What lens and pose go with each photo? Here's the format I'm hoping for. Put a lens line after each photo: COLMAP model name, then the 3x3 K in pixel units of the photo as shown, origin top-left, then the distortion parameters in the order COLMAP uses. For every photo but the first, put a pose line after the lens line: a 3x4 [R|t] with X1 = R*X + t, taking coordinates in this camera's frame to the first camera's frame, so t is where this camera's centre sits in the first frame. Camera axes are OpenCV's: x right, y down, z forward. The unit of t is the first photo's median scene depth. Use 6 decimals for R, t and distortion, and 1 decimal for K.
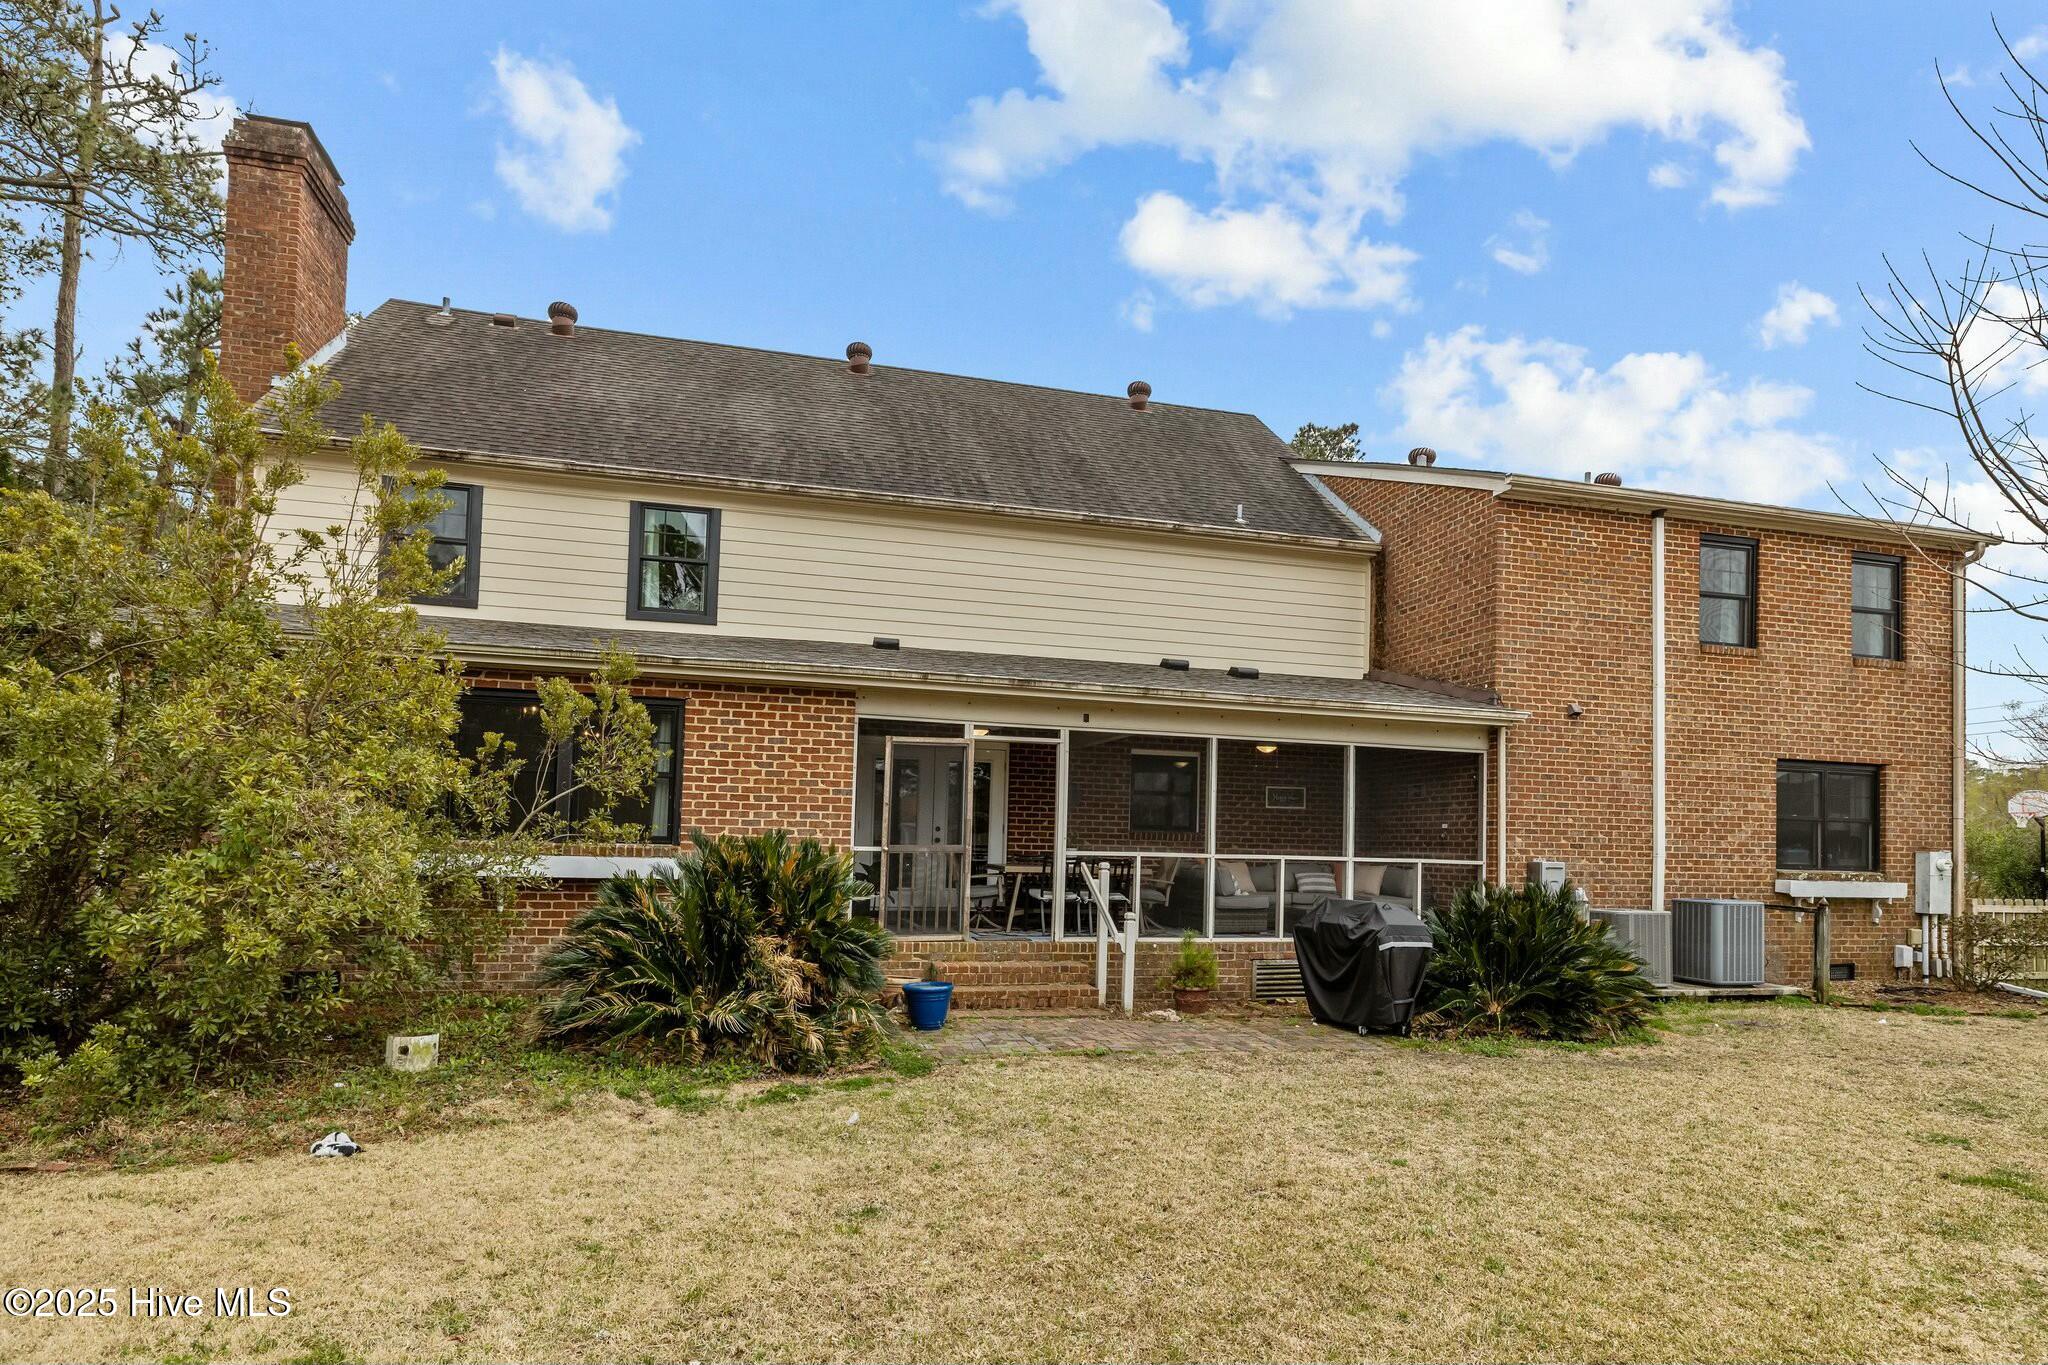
lens RADIAL K [[1167.5, 0, 1024.0], [0, 1167.5, 785.5], [0, 0, 1]] dist [-0.015663, -0.000310]
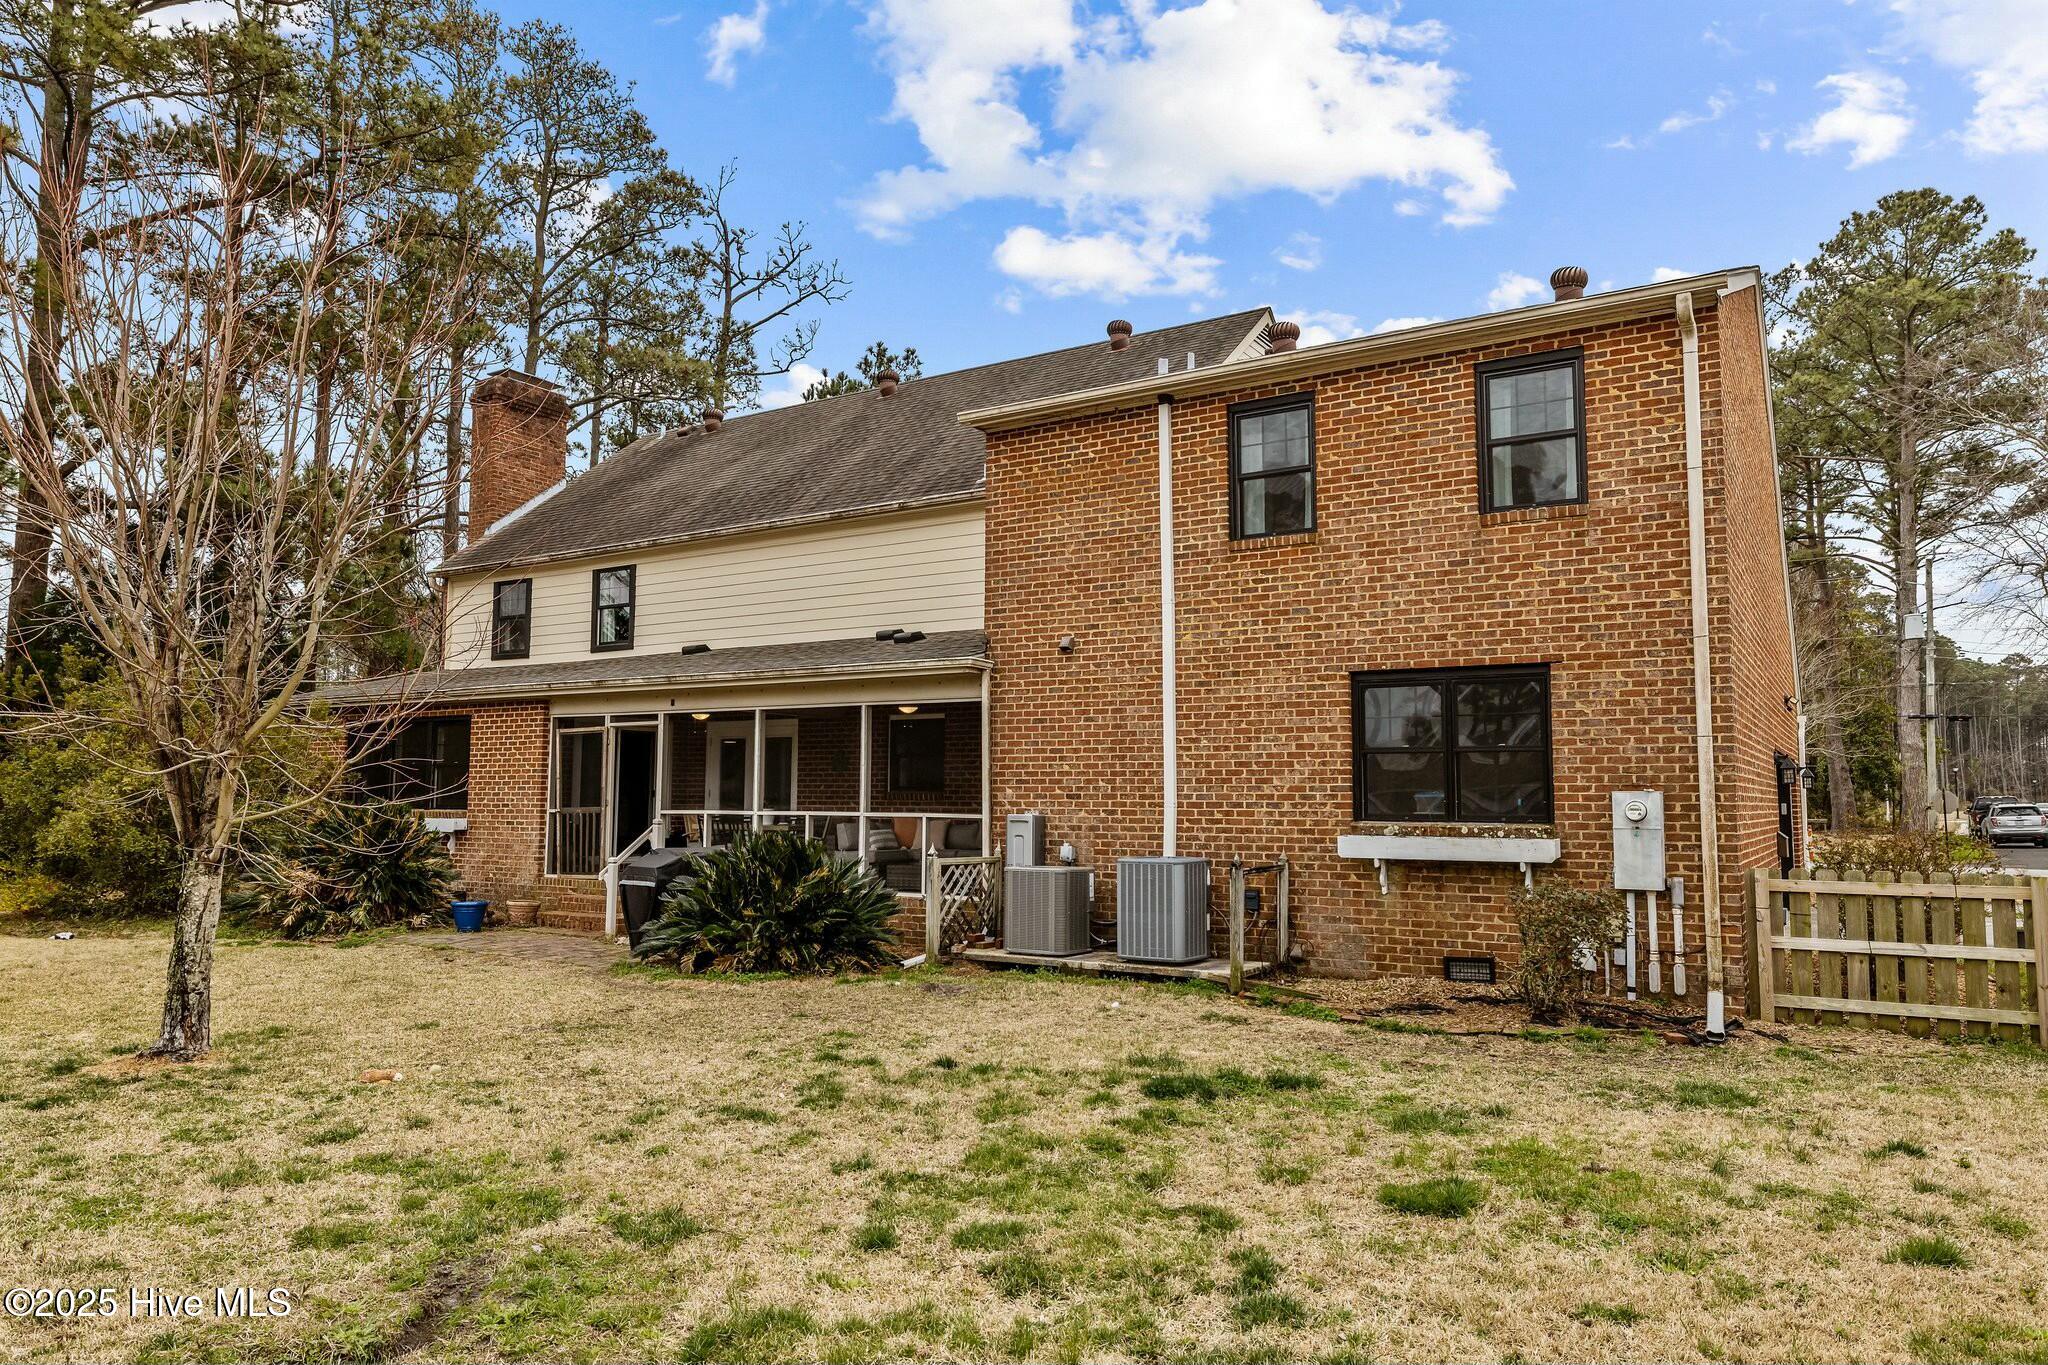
lens RADIAL K [[1342.8, 0, 1022.9], [0, 1342.8, 670.6], [0, 0, 1]] dist [0.003545, -0.003330]
pose [[0.679409, -0.095272, -0.727548, 1.159101], [0.043998, 0.995040, -0.089213, 0.044693], [0.732439, 0.028602, 0.680232, 0.262616]]
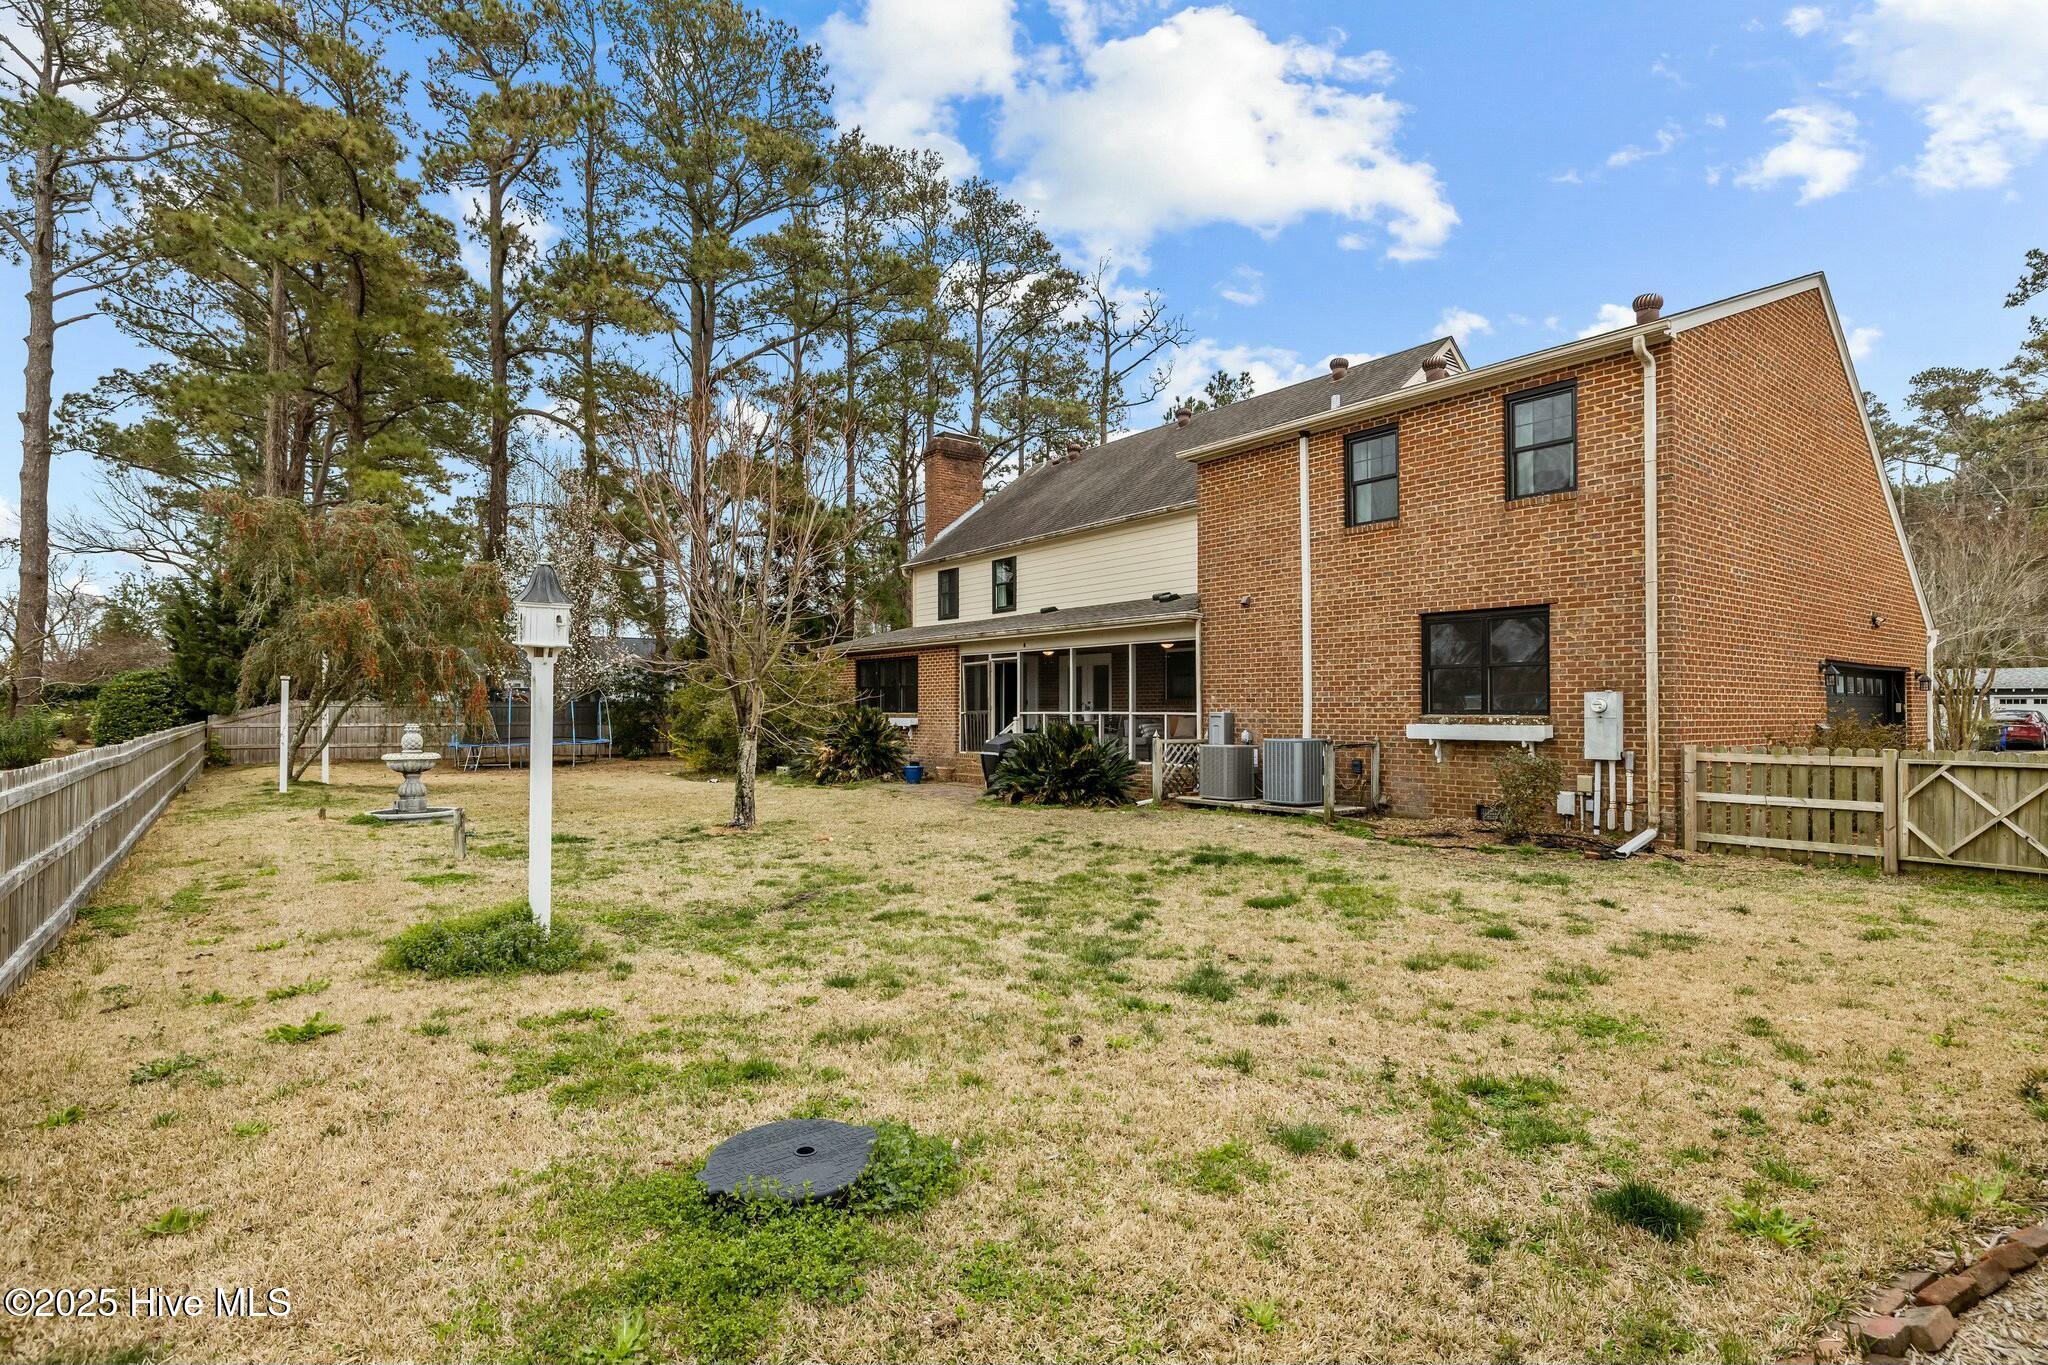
lens RADIAL K [[1028.4, 0, 1024.0], [0, 1028.4, 682.5], [0, 0, 1]] dist [-0.002654, -0.000127]
pose [[0.385663, -0.053616, -0.921081, 1.430932], [0.047794, 0.998131, -0.038089, 0.062200], [0.921401, -0.029333, 0.387504, 0.277716]]
